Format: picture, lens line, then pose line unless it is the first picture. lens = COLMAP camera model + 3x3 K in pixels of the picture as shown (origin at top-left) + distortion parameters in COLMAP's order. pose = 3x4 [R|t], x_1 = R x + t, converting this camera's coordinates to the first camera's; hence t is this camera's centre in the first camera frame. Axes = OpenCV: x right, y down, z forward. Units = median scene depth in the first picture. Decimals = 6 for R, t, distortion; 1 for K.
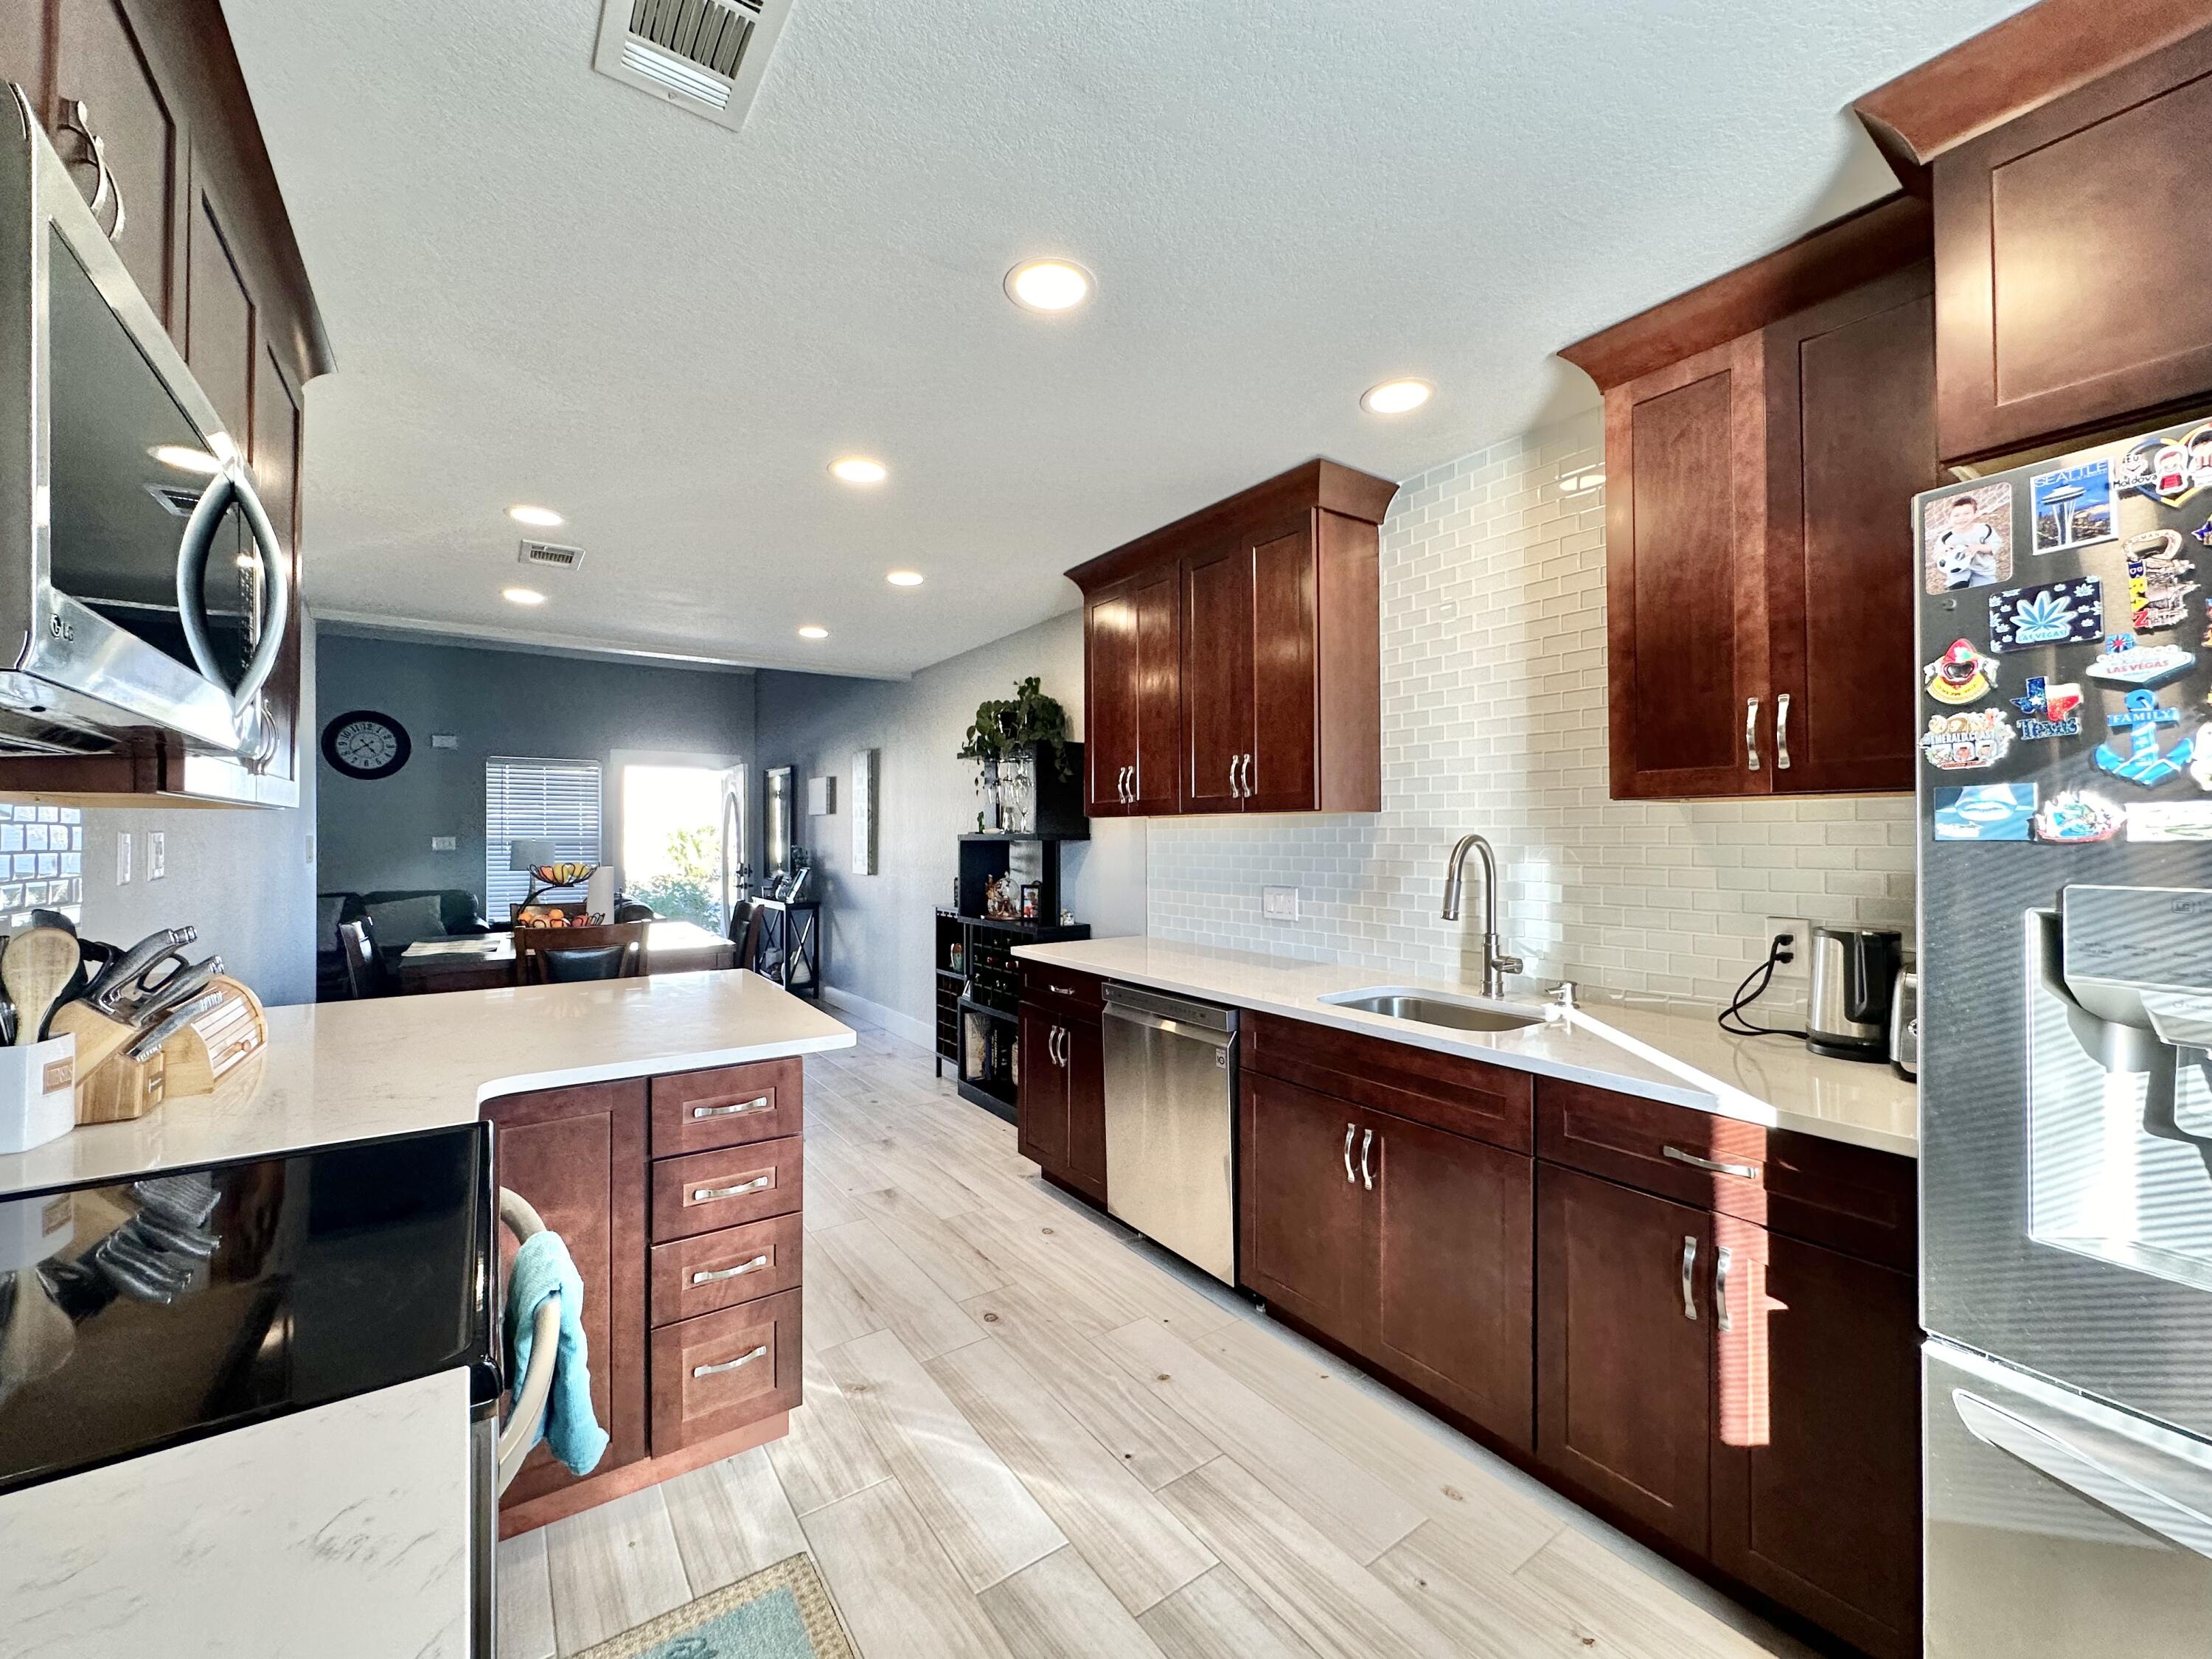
lens RADIAL K [[882.4, 0, 1109.8], [0, 882.4, 826.2], [0, 0, 1]] dist [-0.002527, 0.000056]
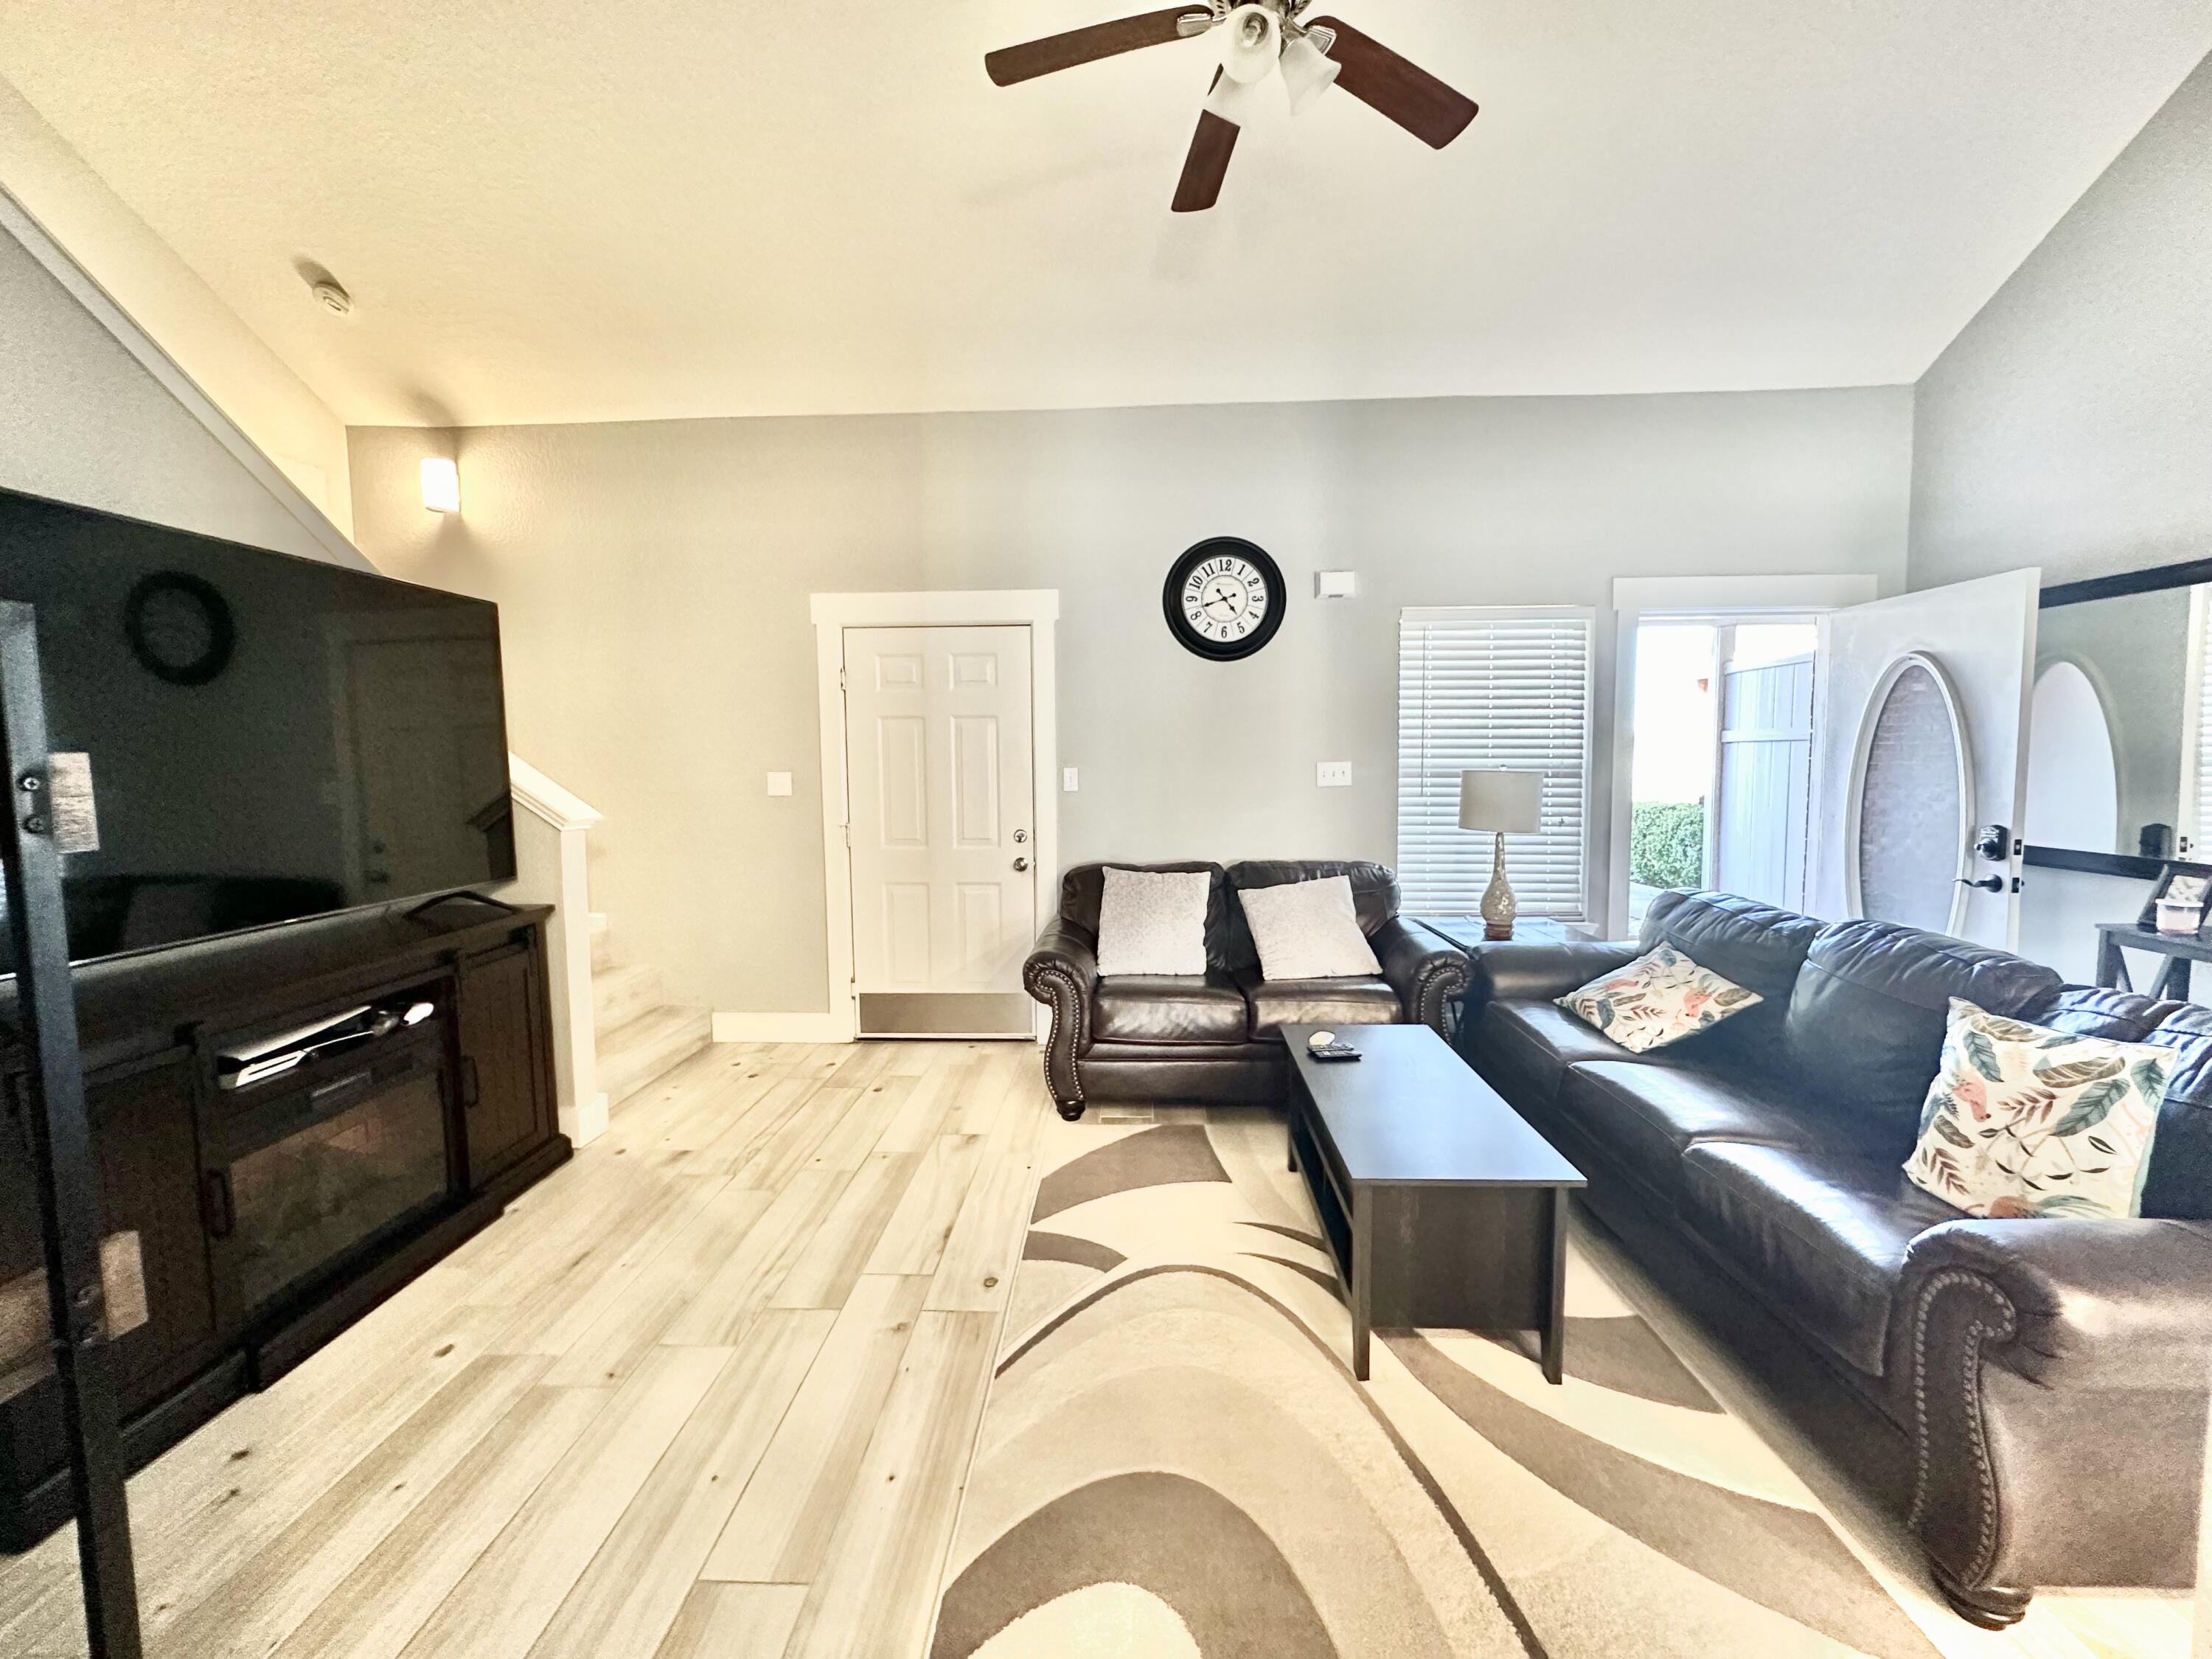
lens RADIAL K [[882.4, 0, 1109.8], [0, 882.4, 826.2], [0, 0, 1]] dist [-0.002527, 0.000056]
pose [[0.797390, 0.045446, -0.601751, -1.746497], [0.012964, 0.995640, 0.092373, -0.001443], [0.603326, -0.081458, 0.793324, 1.559258]]
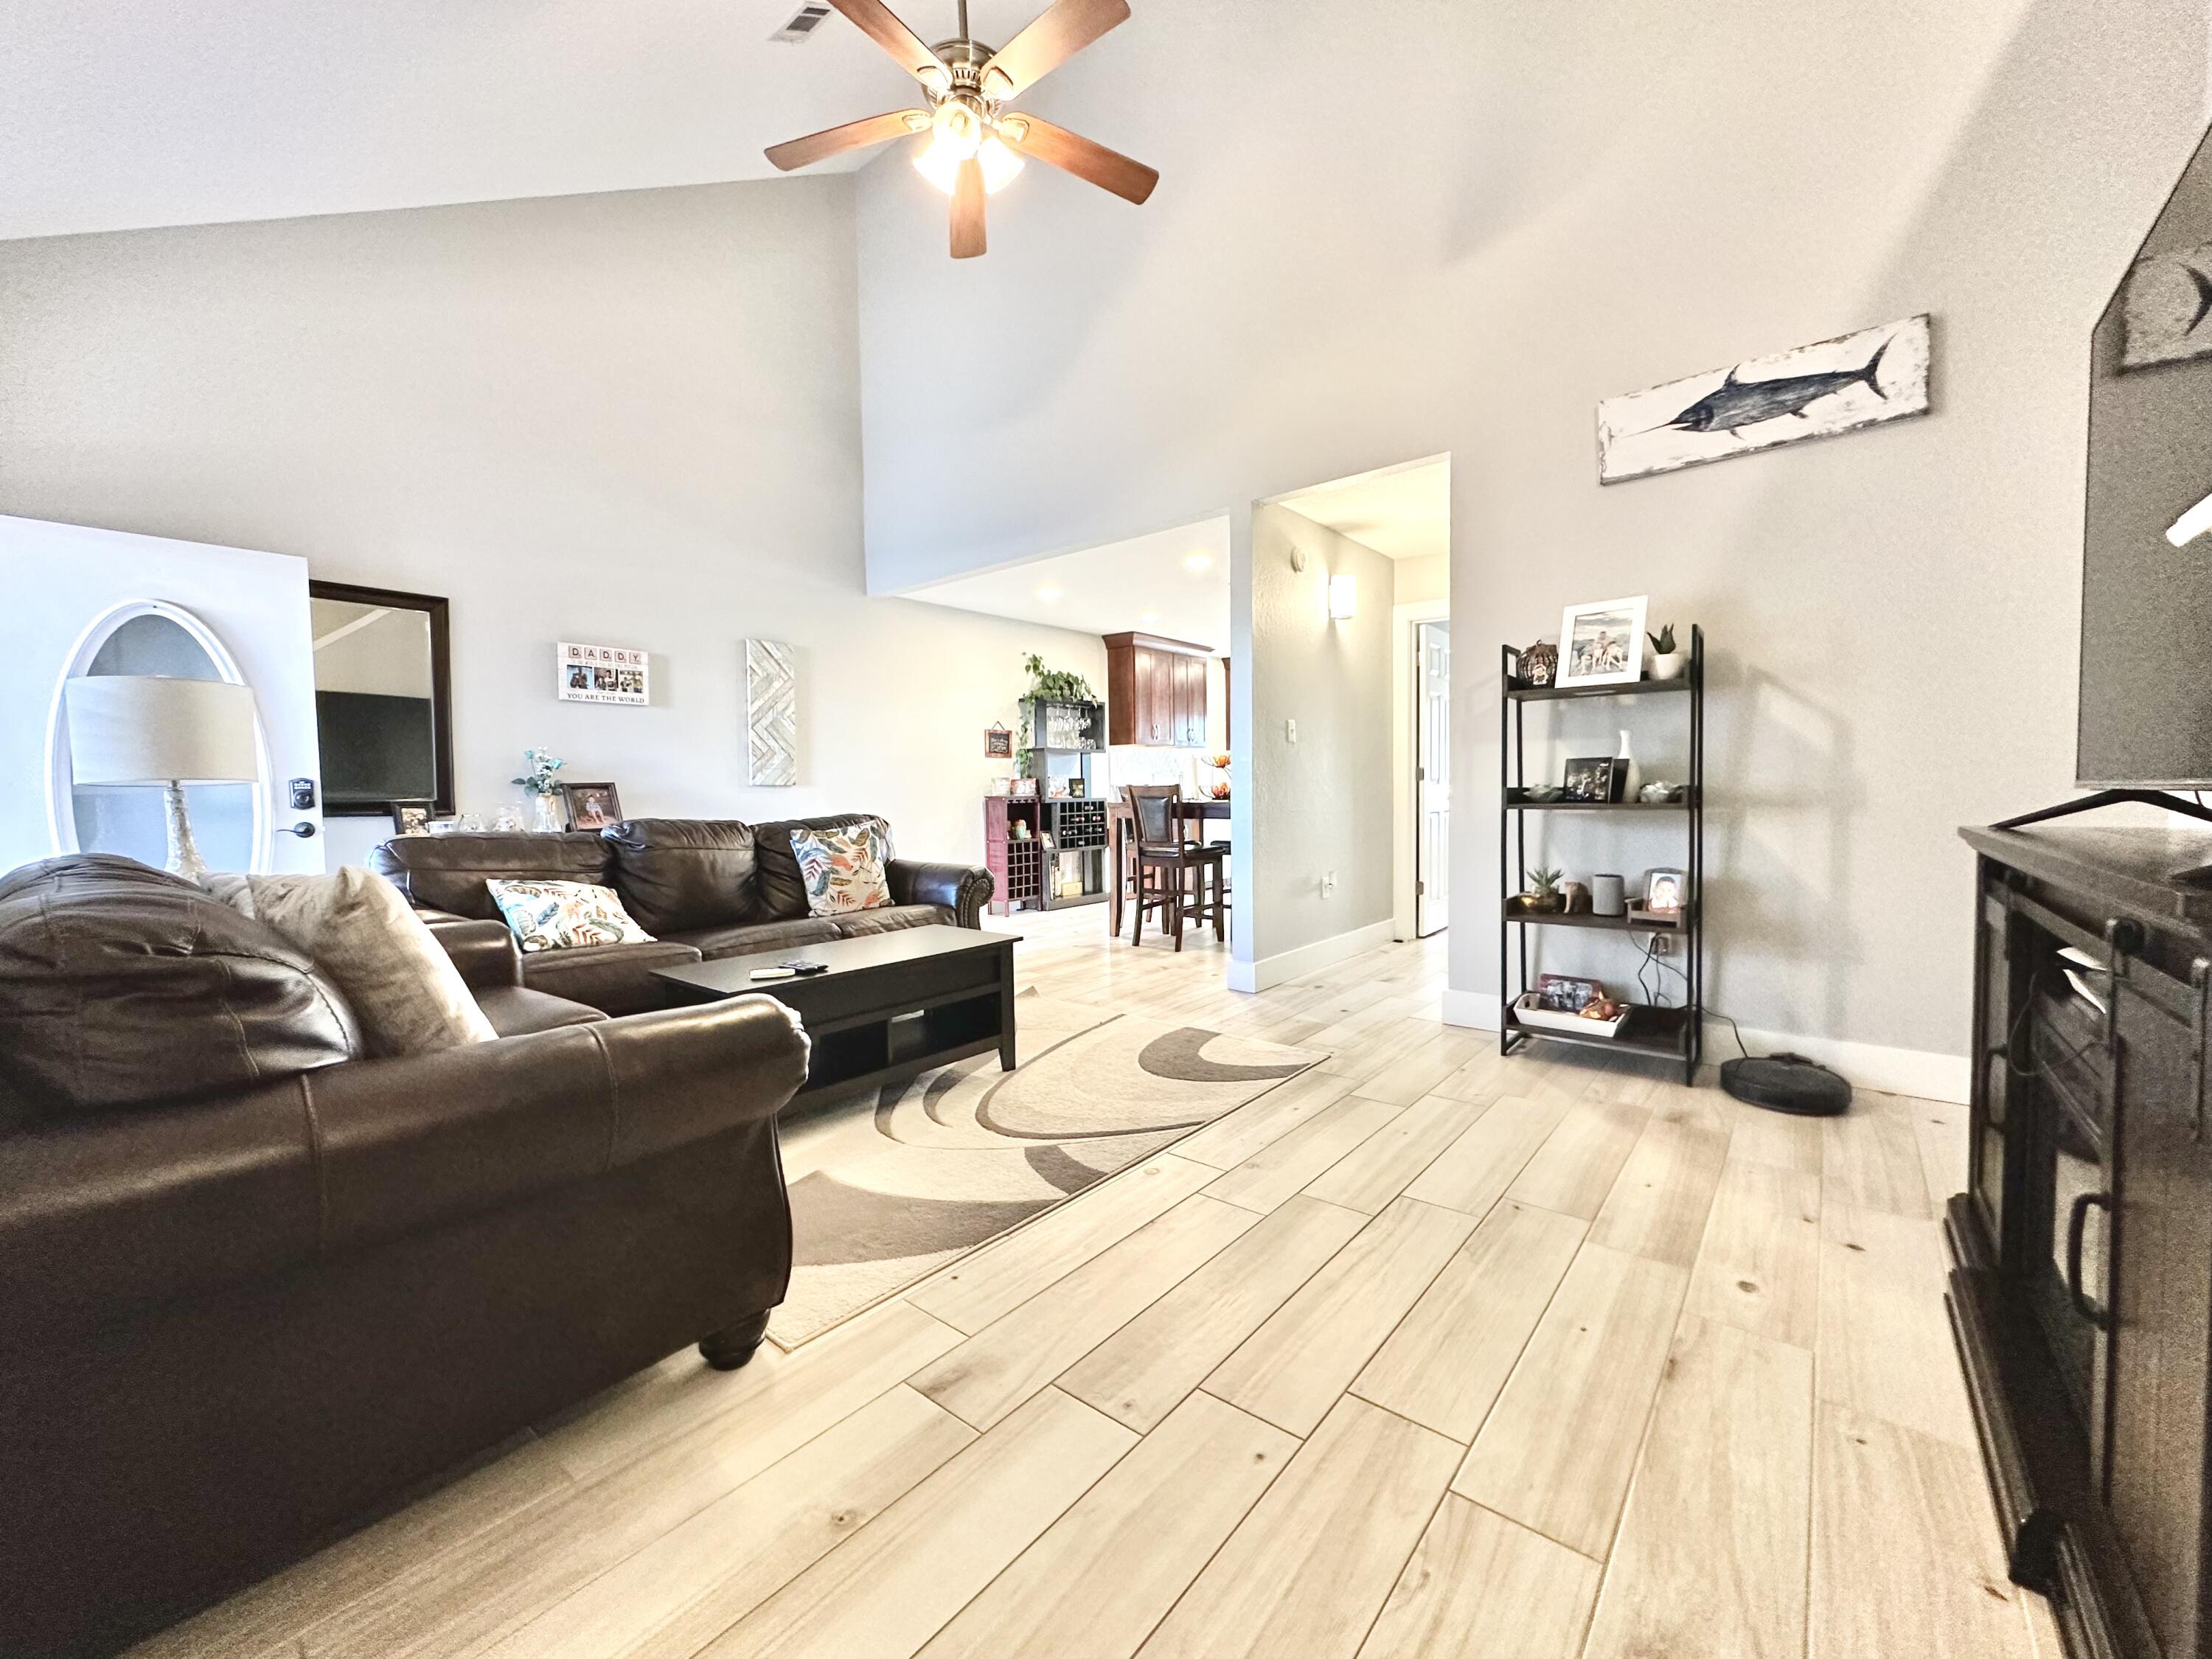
lens RADIAL K [[882.4, 0, 1109.8], [0, 882.4, 826.2], [0, 0, 1]] dist [-0.002527, 0.000056]
pose [[-0.265230, -0.032605, 0.963634, -3.413146], [0.006810, 0.999340, 0.035687, 0.186608], [-0.964161, 0.016028, -0.264833, 2.561800]]
